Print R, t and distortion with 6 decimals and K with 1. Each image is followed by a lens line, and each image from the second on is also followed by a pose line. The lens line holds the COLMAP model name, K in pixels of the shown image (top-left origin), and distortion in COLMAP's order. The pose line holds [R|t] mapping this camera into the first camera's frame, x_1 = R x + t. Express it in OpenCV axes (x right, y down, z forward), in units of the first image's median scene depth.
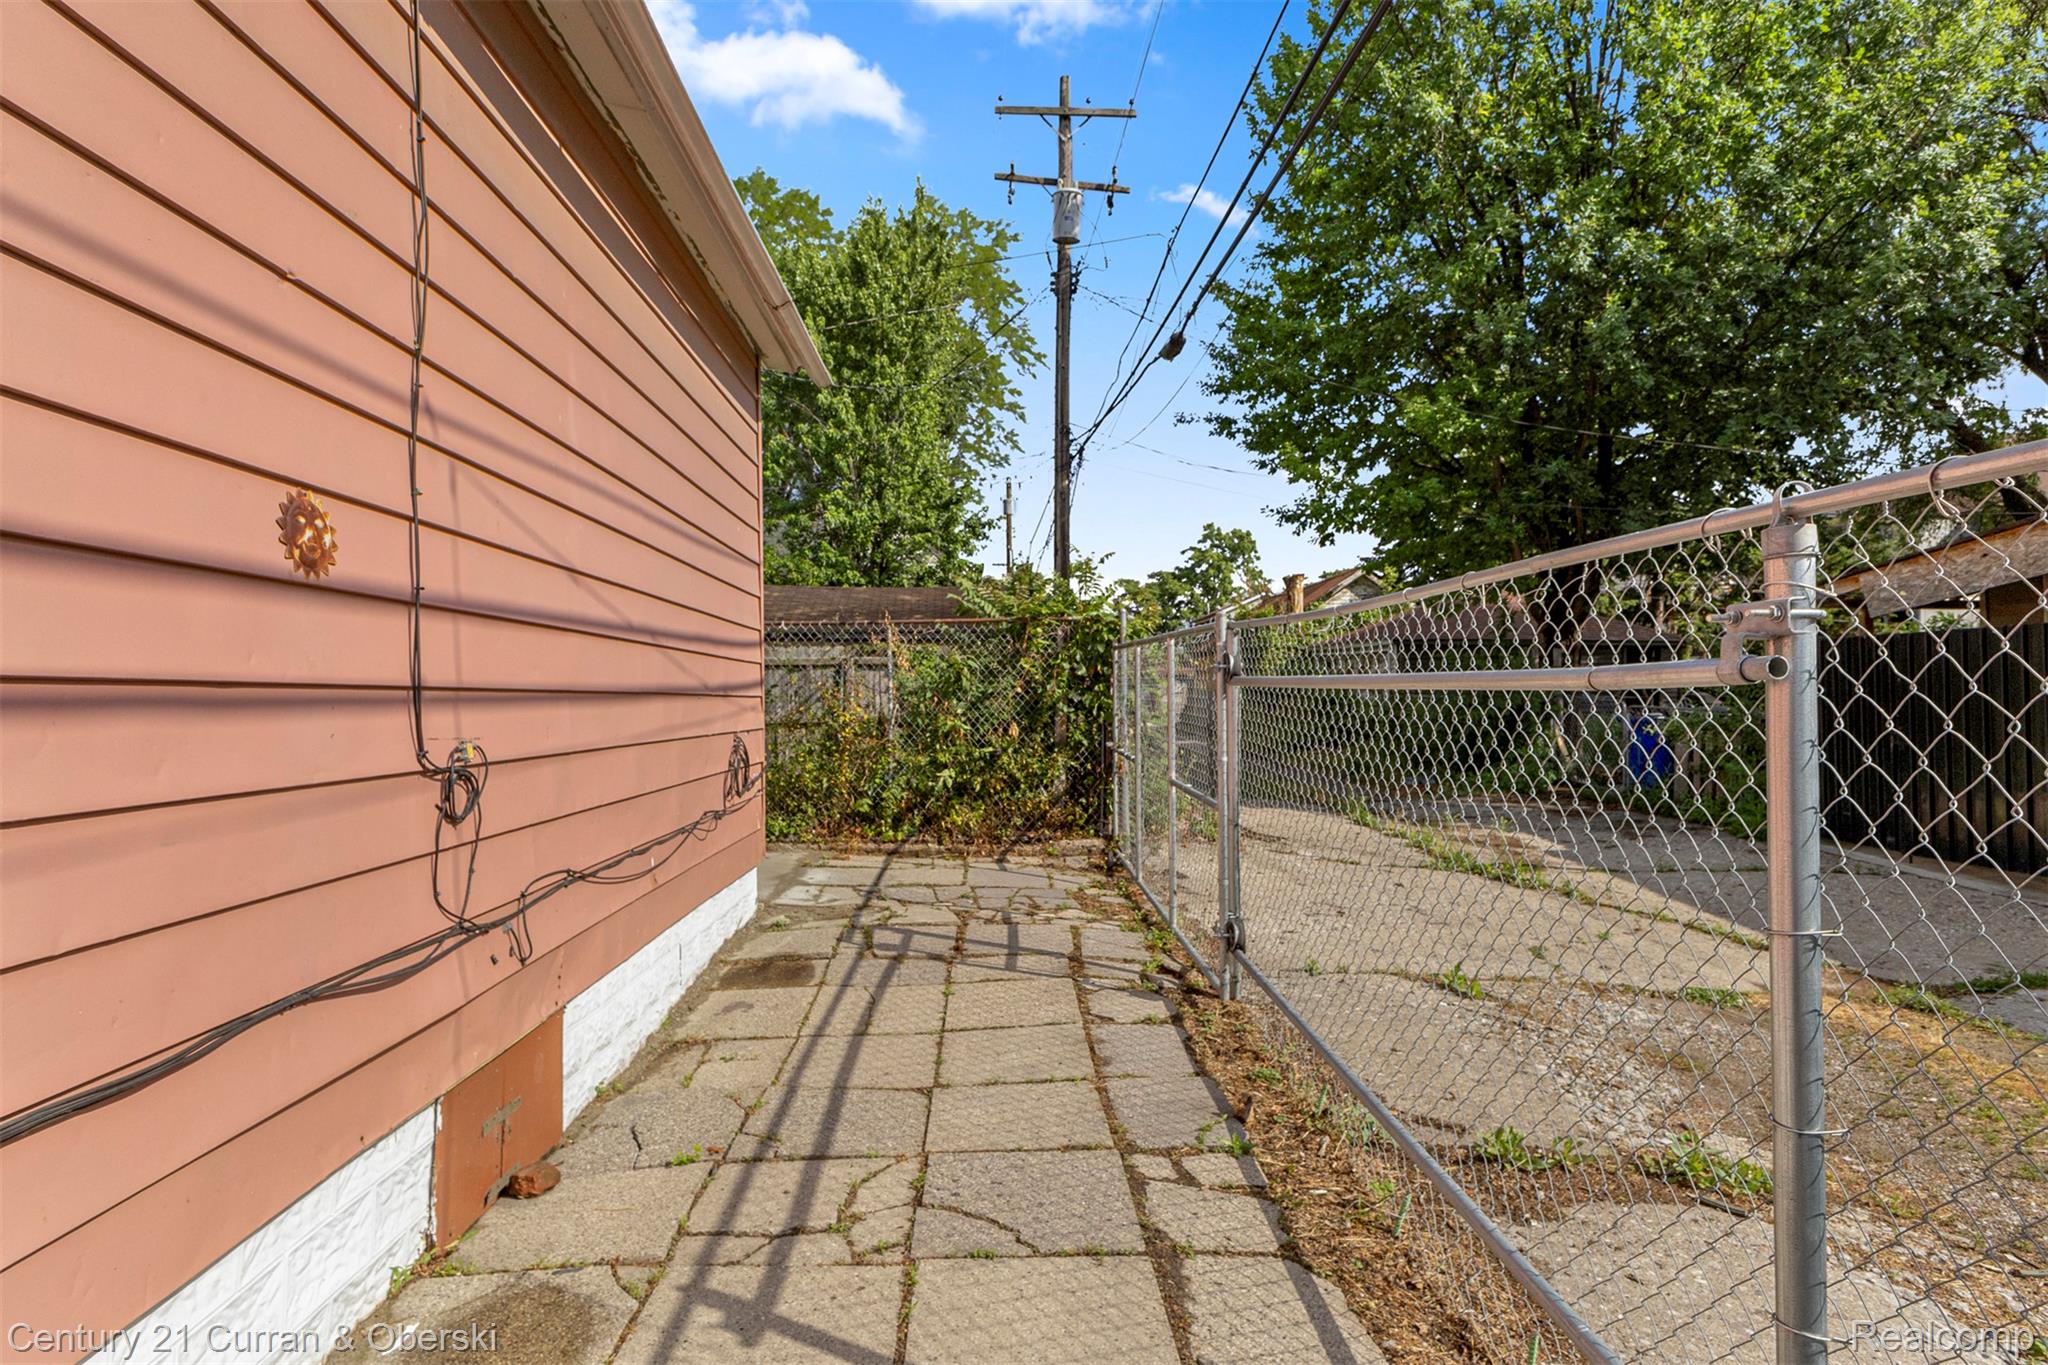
lens RADIAL K [[1063.1, 0, 1024.0], [0, 1063.1, 682.5], [0, 0, 1]] dist [-0.000025, -0.000003]
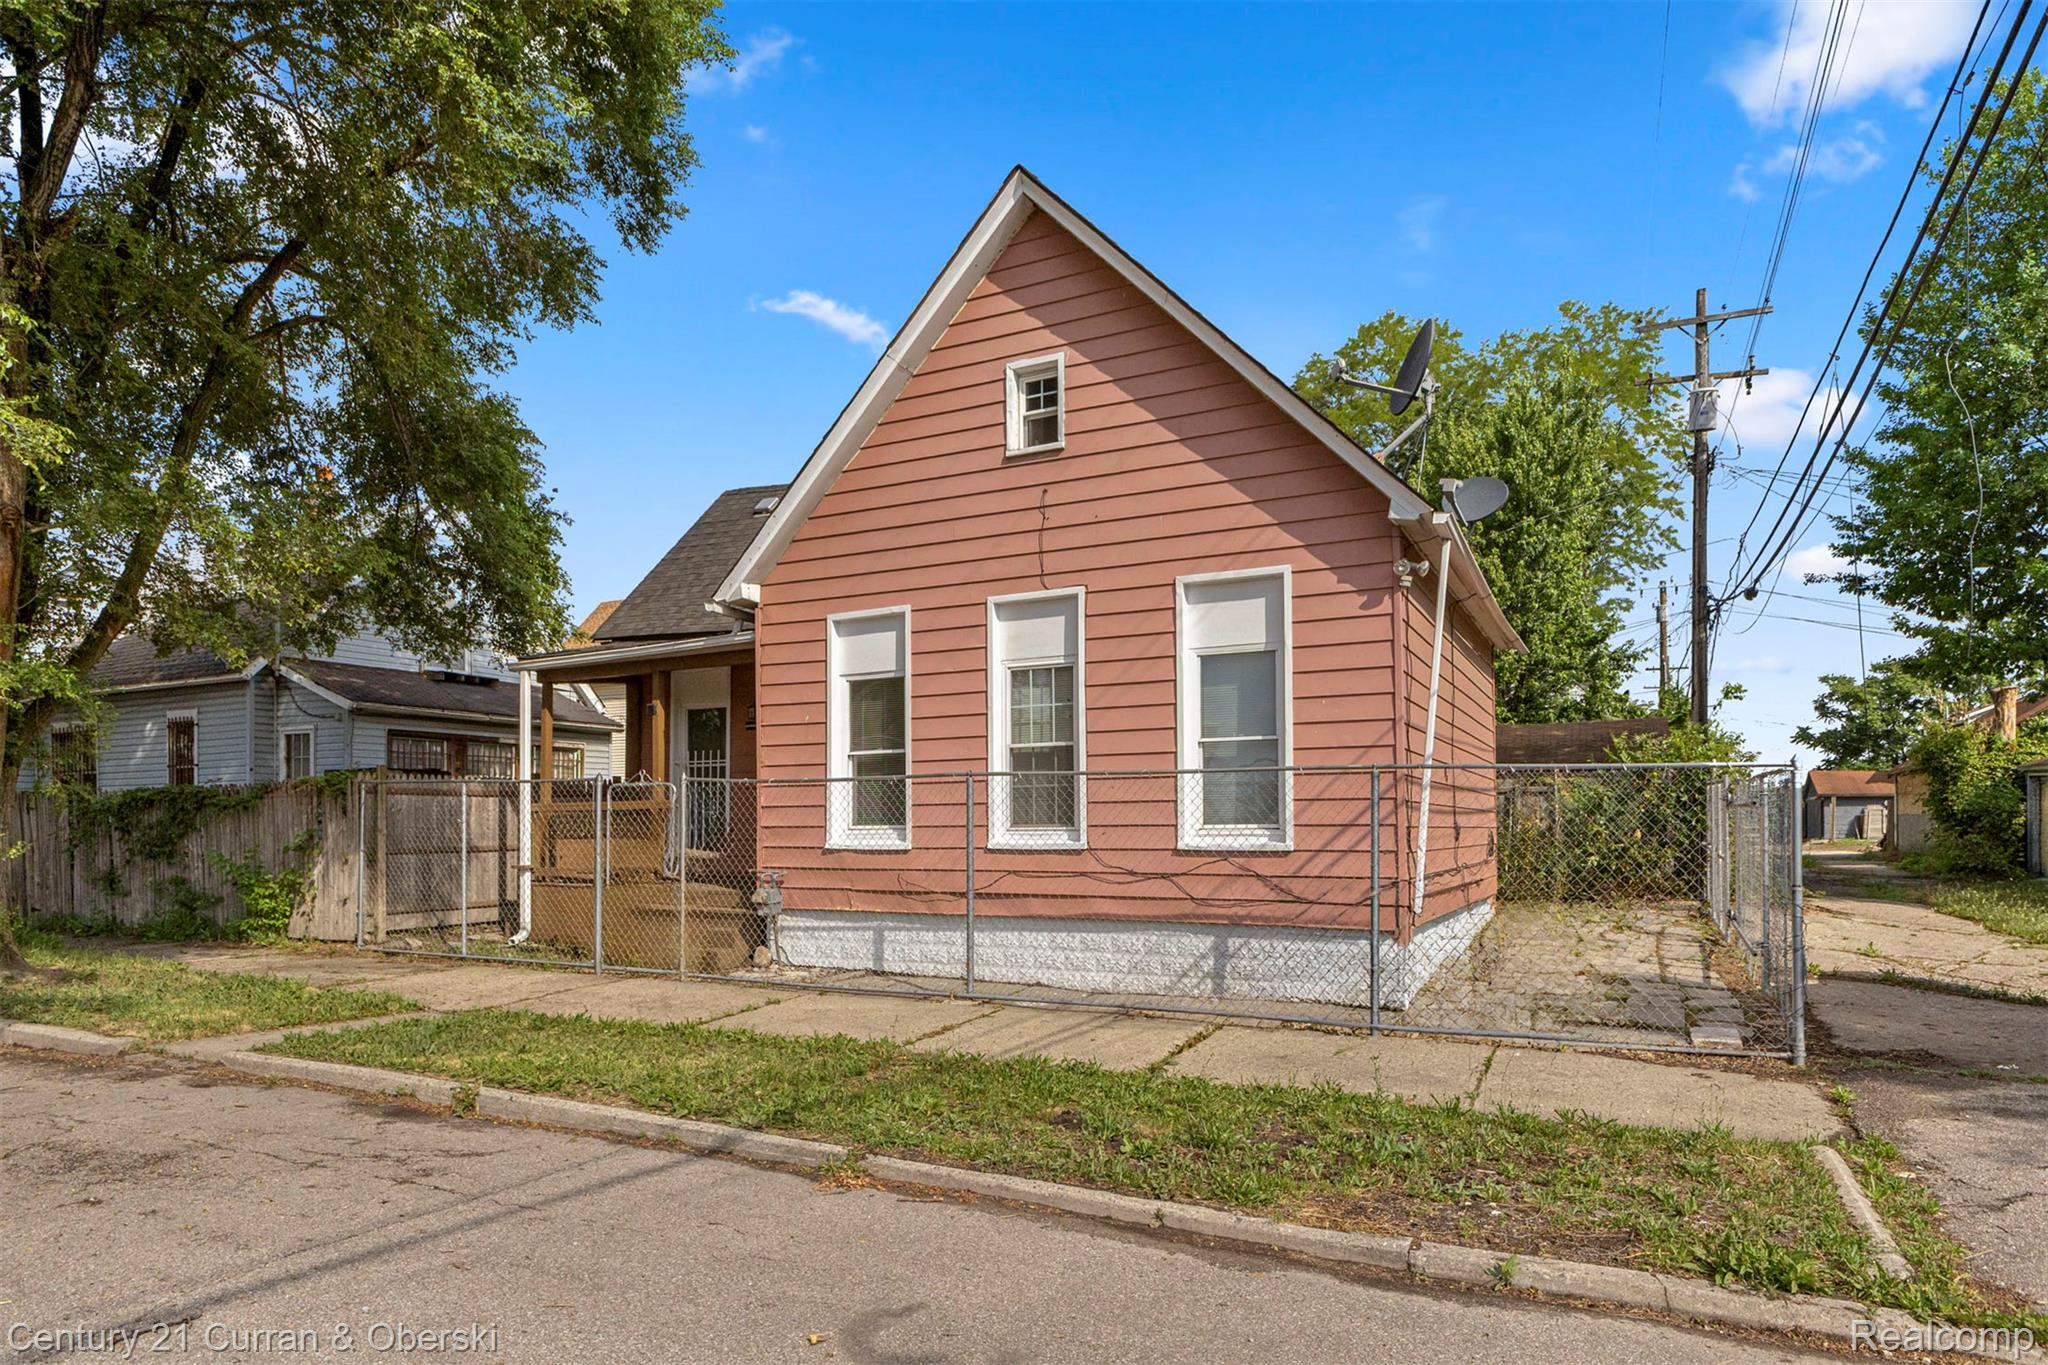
lens RADIAL K [[1161.5, 0, 1066.7], [0, 1161.5, 801.2], [0, 0, 1]] dist [0.005047, 0.001454]
pose [[0.880105, -0.002120, -0.474774, 0.022471], [0.000788, 0.999995, -0.003004, -0.000483], [0.474778, 0.002269, 0.880103, -0.338391]]
